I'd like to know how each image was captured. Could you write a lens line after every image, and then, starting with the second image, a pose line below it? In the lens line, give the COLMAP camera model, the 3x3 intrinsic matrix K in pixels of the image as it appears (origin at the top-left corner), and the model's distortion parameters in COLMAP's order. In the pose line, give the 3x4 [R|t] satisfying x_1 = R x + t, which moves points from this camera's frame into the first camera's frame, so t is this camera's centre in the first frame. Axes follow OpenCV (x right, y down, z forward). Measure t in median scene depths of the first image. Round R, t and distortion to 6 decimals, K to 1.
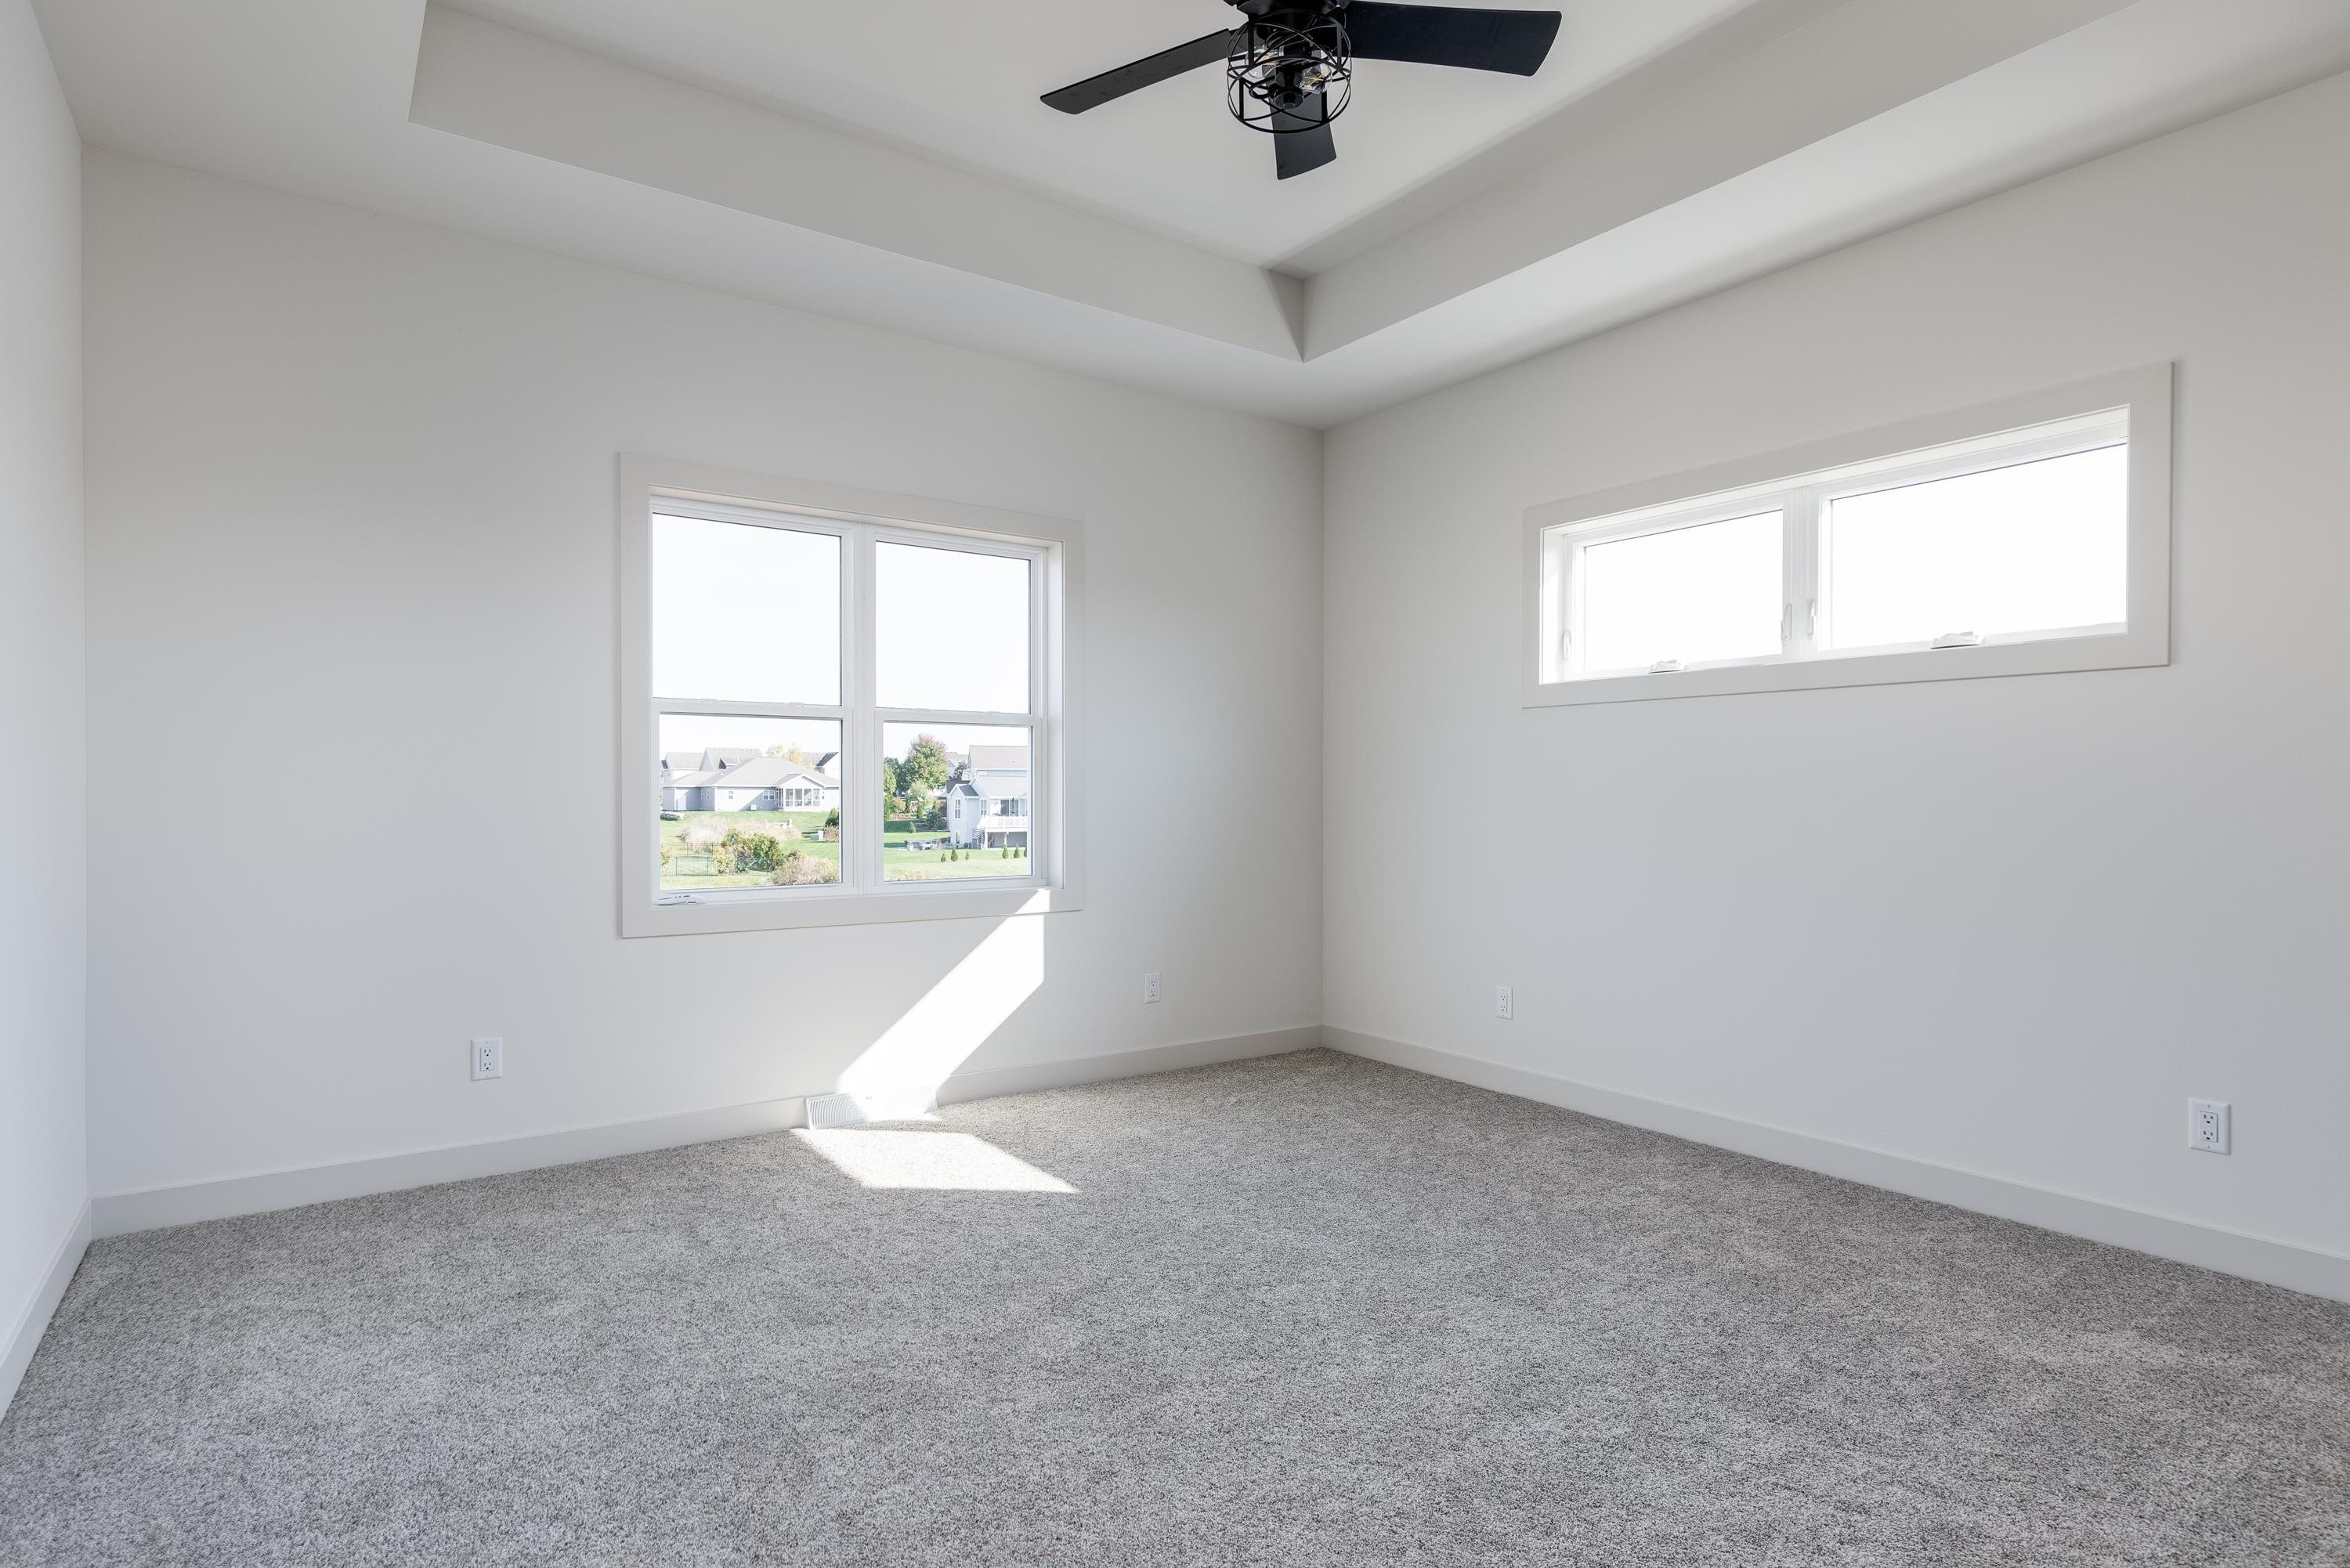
lens RADIAL K [[1214.3, 0, 1171.5], [0, 1214.3, 826.8], [0, 0, 1]] dist [0.000495, -0.000079]
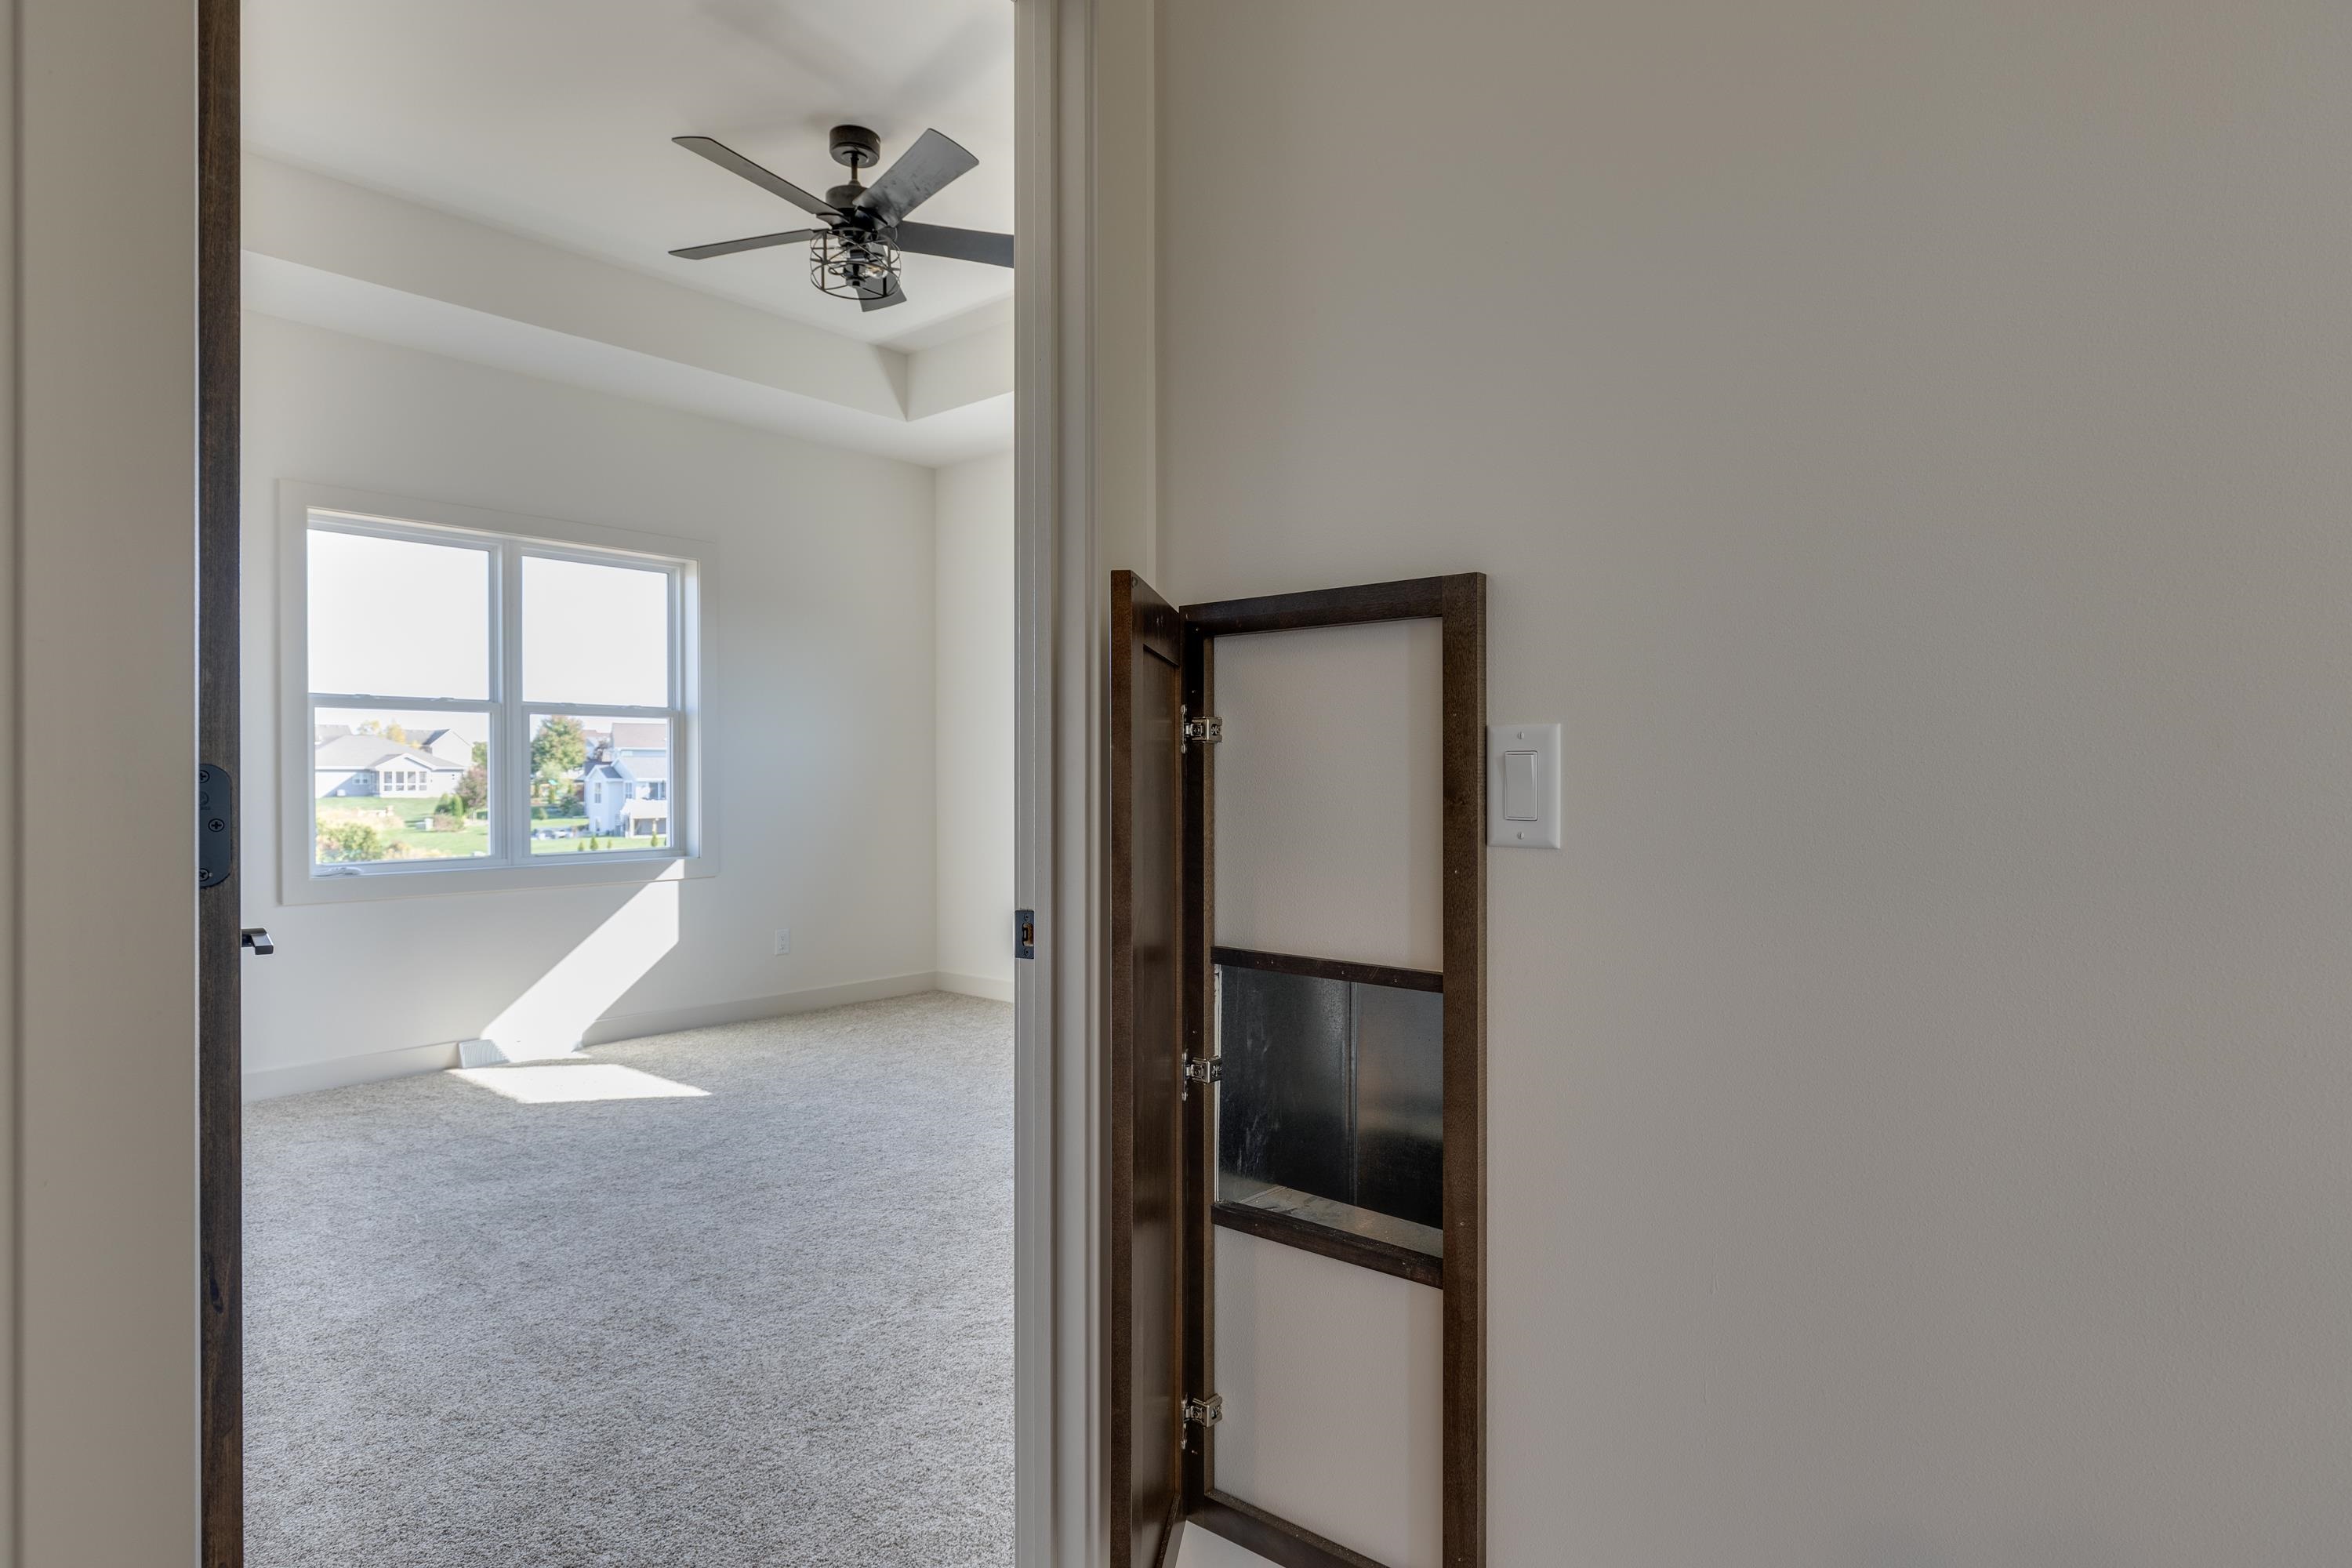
lens RADIAL K [[1246.0, 0, 1176.0], [0, 1246.0, 784.0], [0, 0, 1]] dist [0.000341, 0.000044]
pose [[0.966313, -0.006507, 0.257289, 0.049795], [0.011467, 0.999776, -0.017783, 0.007091], [-0.257116, 0.020134, 0.966171, -0.300350]]
